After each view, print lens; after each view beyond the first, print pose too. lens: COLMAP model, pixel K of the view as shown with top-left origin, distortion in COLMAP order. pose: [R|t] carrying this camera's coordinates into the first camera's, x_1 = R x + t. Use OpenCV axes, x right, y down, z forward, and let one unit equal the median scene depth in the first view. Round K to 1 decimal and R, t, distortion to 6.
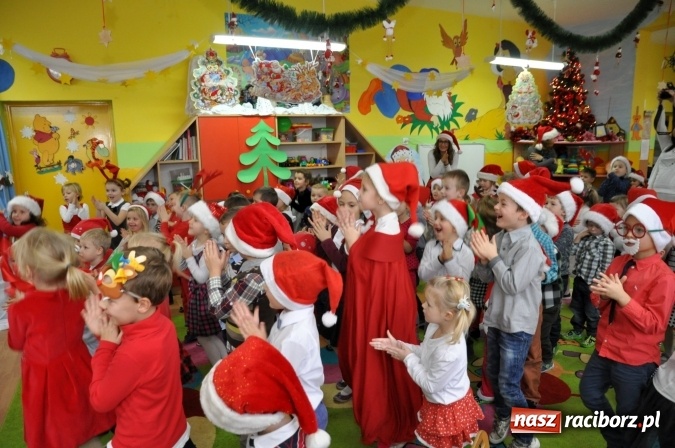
lens RADIAL K [[474.9, 0, 331.8], [0, 474.9, 233.7], [0, 0, 1]] dist [-0.131299, 0.079207]
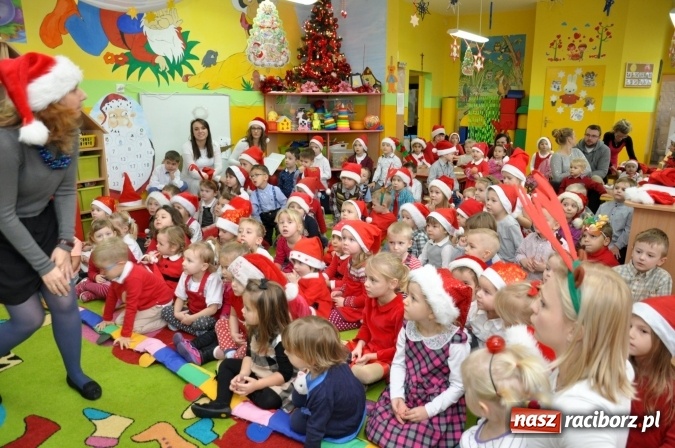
lens RADIAL K [[477.5, 0, 331.8], [0, 477.5, 234.0], [0, 0, 1]] dist [-0.132660, 0.085634]
pose [[0.896083, -0.092335, 0.434176, 0.132659], [0.065955, 0.994964, 0.075473, 0.002633], [-0.438958, -0.038994, 0.897661, 0.202852]]
